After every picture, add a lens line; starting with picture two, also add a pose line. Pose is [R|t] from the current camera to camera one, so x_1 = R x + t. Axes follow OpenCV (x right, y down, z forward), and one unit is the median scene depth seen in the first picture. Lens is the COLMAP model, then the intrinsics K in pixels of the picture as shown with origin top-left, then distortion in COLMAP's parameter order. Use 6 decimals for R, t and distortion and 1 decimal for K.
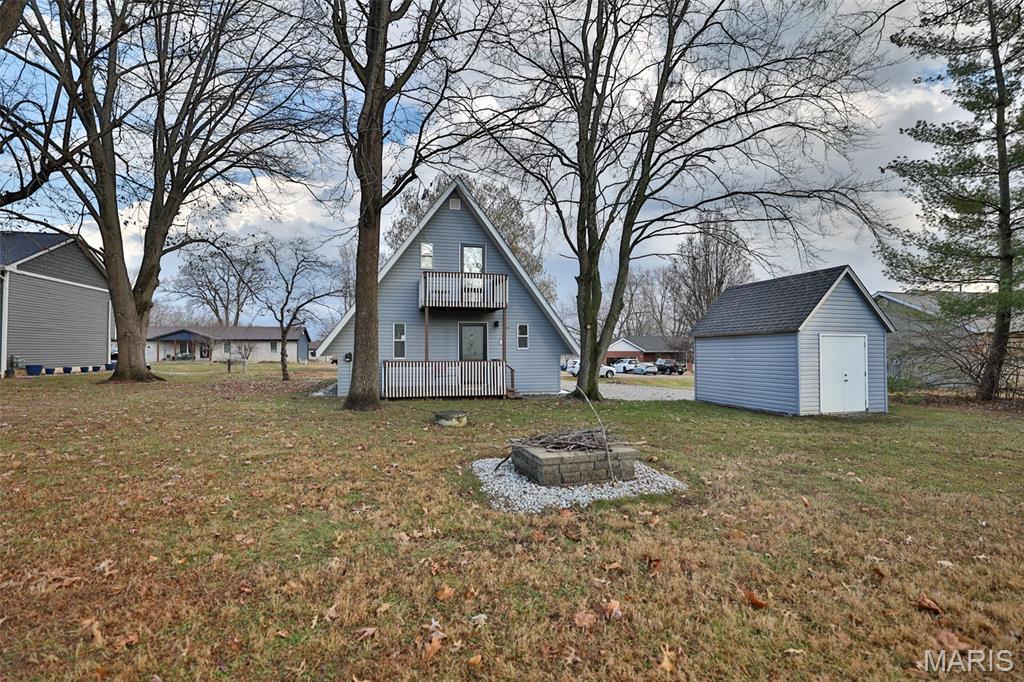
lens RADIAL K [[489.1, 0, 499.9], [0, 489.1, 342.6], [0, 0, 1]] dist [-0.055915, 0.017896]
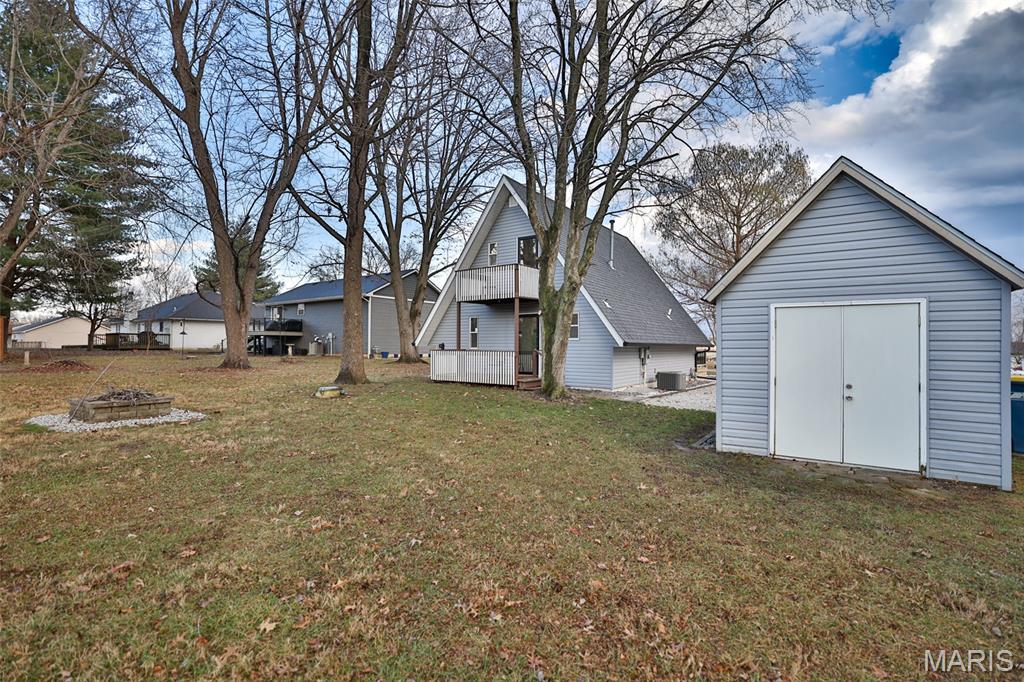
lens RADIAL K [[473.7, 0, 514.3], [0, 473.7, 342.2], [0, 0, 1]] dist [-0.052279, 0.021433]
pose [[0.655314, -0.003415, -0.755349, 0.702289], [0.006084, 0.999981, 0.000757, 0.017710], [0.755332, -0.005091, 0.655323, 0.349573]]
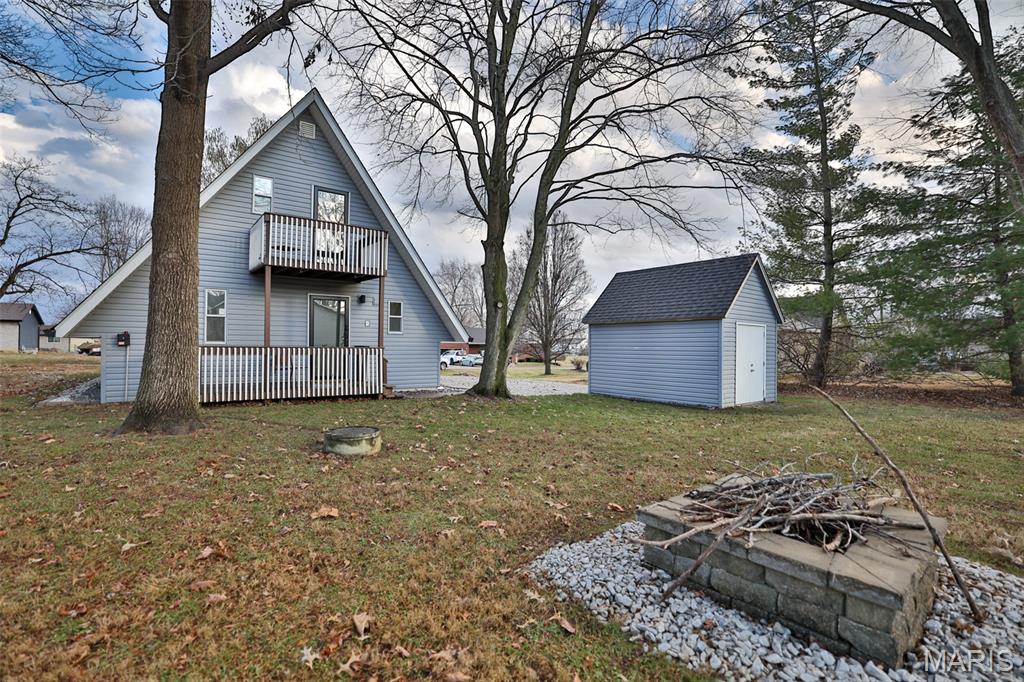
lens RADIAL K [[478.9, 0, 512.0], [0, 478.9, 341.0], [0, 0, 1]] dist [-0.047881, 0.019960]
pose [[0.914110, 0.015729, 0.405162, -0.097388], [-0.020506, 0.999762, 0.007454, 0.017253], [-0.404948, -0.015123, 0.914214, 0.247803]]
